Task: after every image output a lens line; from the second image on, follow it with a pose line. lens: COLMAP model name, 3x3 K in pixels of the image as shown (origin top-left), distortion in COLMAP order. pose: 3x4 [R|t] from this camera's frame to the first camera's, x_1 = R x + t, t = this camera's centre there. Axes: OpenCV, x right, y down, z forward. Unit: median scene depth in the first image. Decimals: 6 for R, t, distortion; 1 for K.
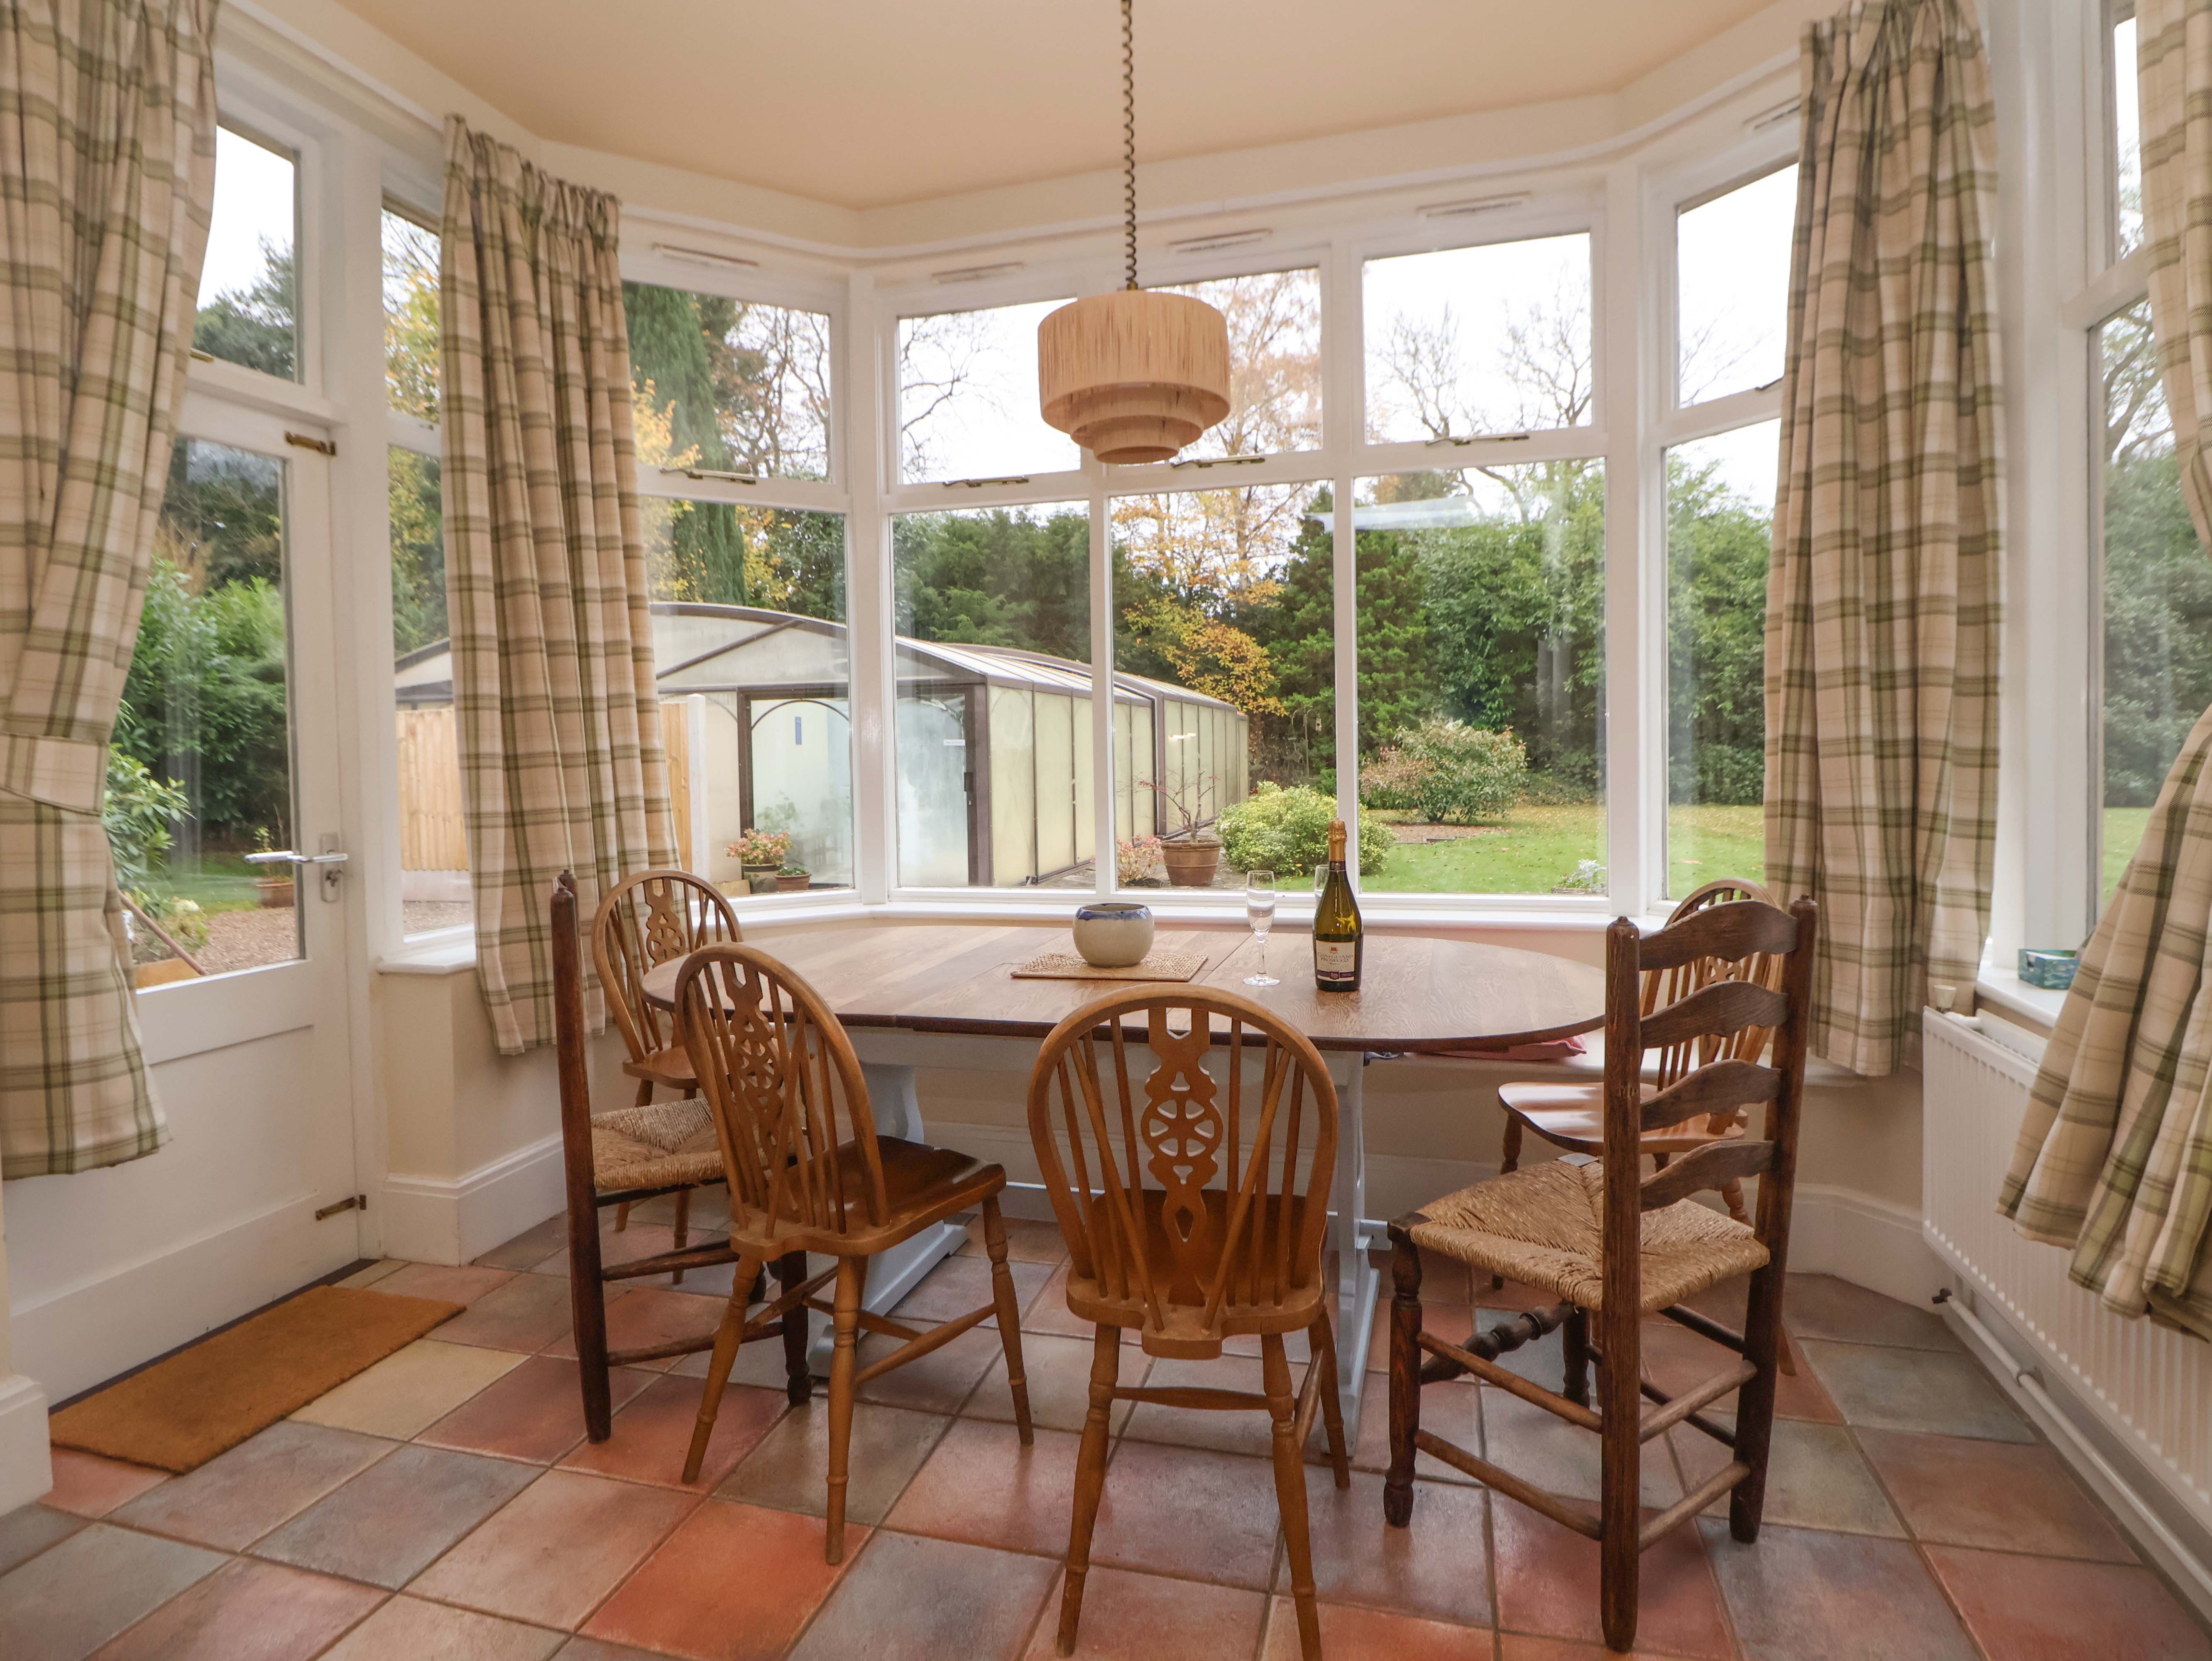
lens RADIAL K [[1176.8, 0, 1097.3], [0, 1176.8, 789.9], [0, 0, 1]] dist [-0.002816, -0.010502]
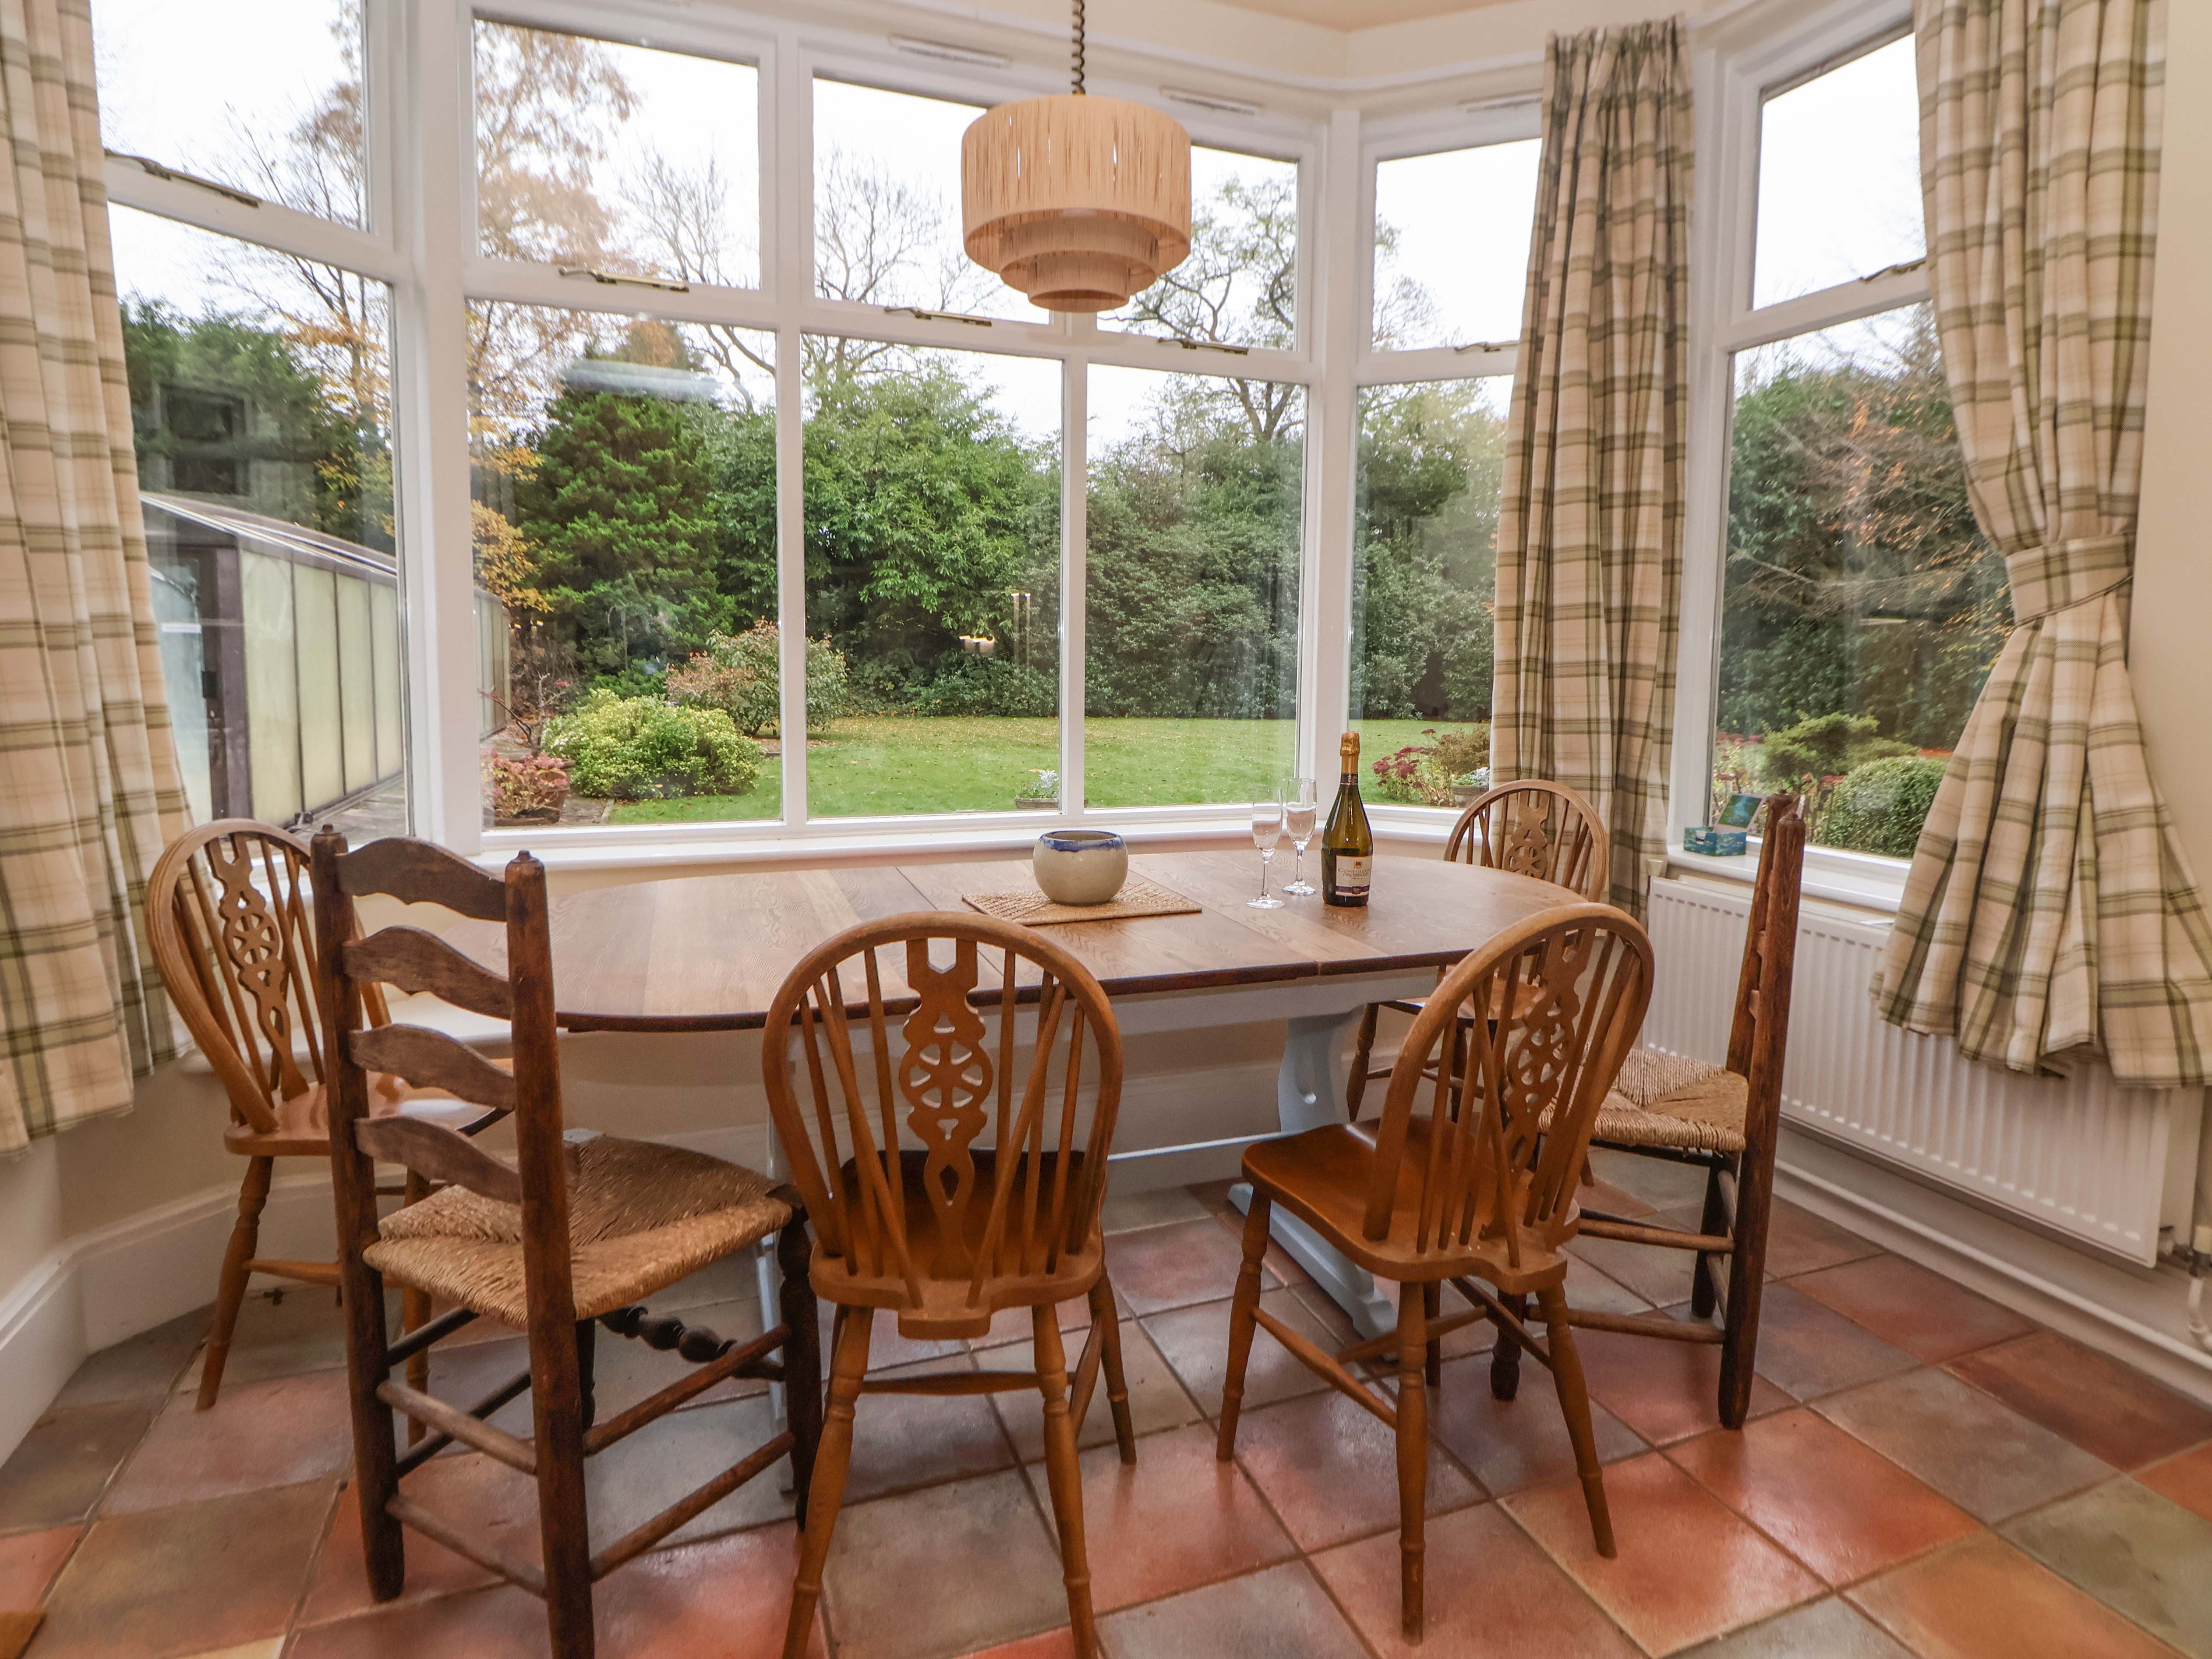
lens RADIAL K [[1249.8, 0, 1118.4], [0, 1249.8, 786.9], [0, 0, 1]] dist [0.003106, -0.004551]
pose [[0.811524, -0.029621, 0.583568, -0.062146], [-0.010649, 0.997799, 0.065455, 0.000621], [-0.584222, -0.059333, 0.809422, 0.027557]]
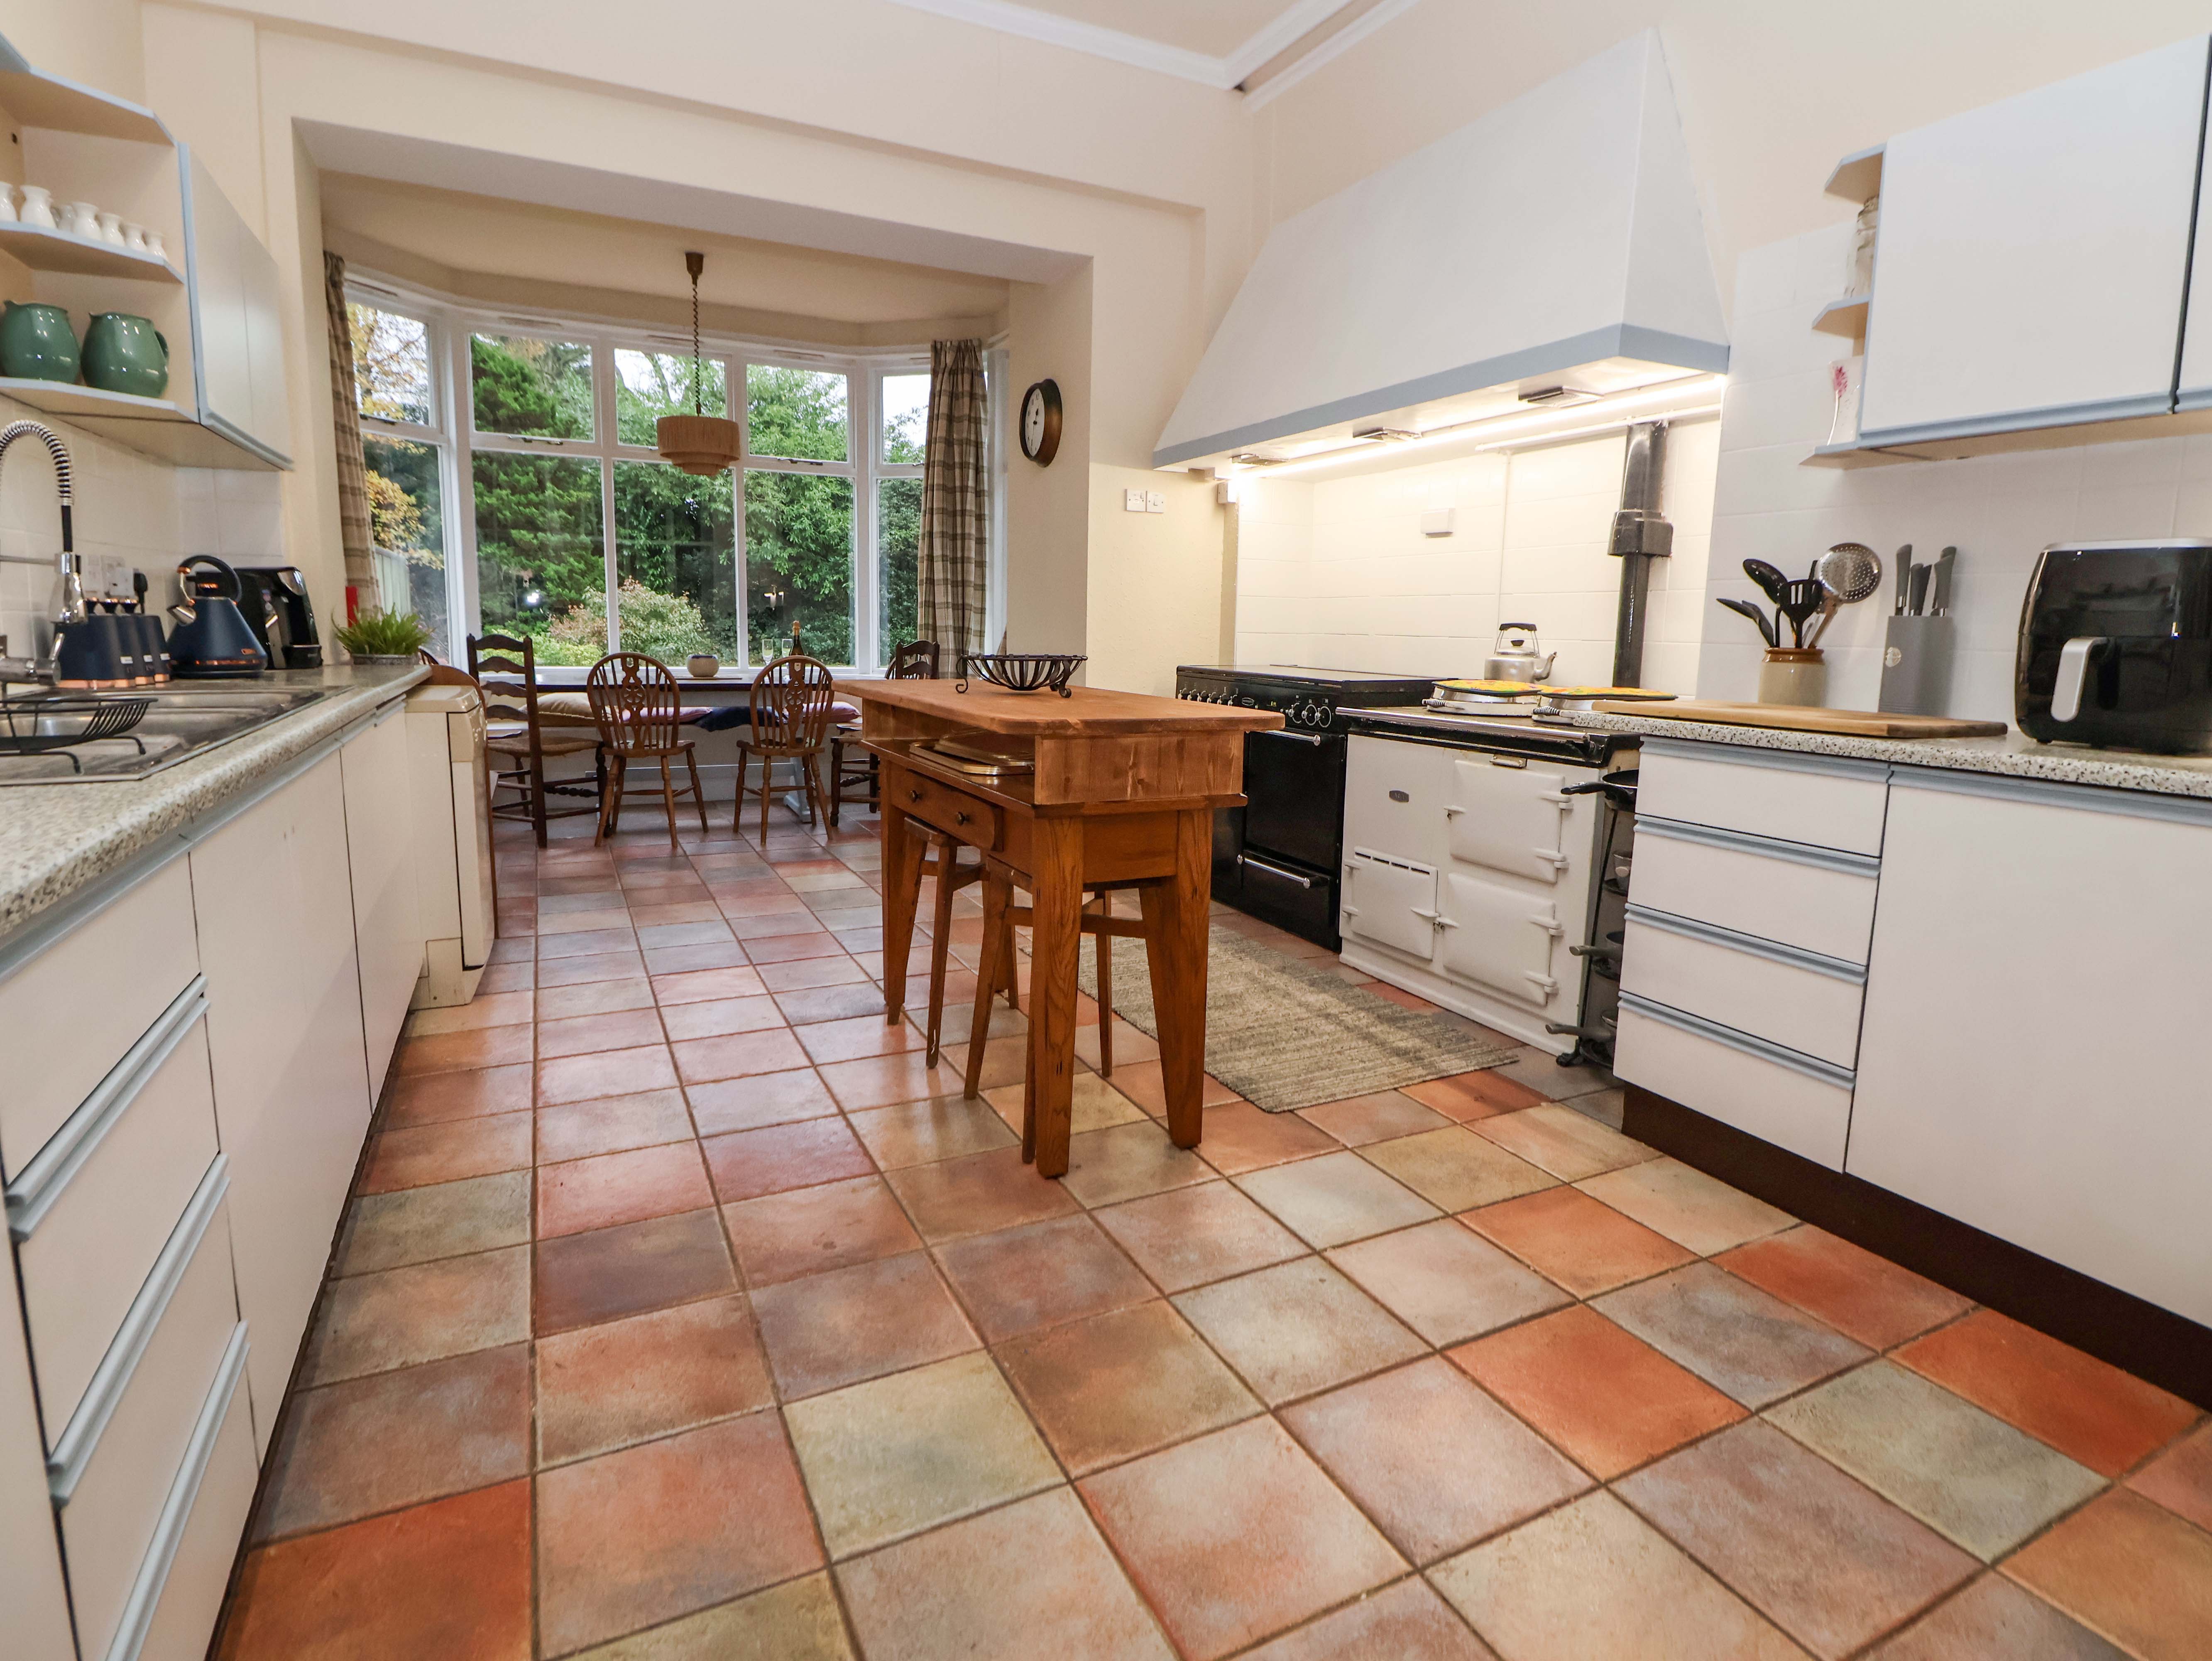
lens RADIAL K [[1176.8, 0, 1117.9], [0, 1176.8, 808.2], [0, 0, 1]] dist [-0.002816, -0.010502]
pose [[0.746962, -0.065914, 0.661591, -0.127985], [-0.017733, 0.992745, 0.118928, 0.013612], [-0.664630, -0.100567, 0.740374, -0.191309]]
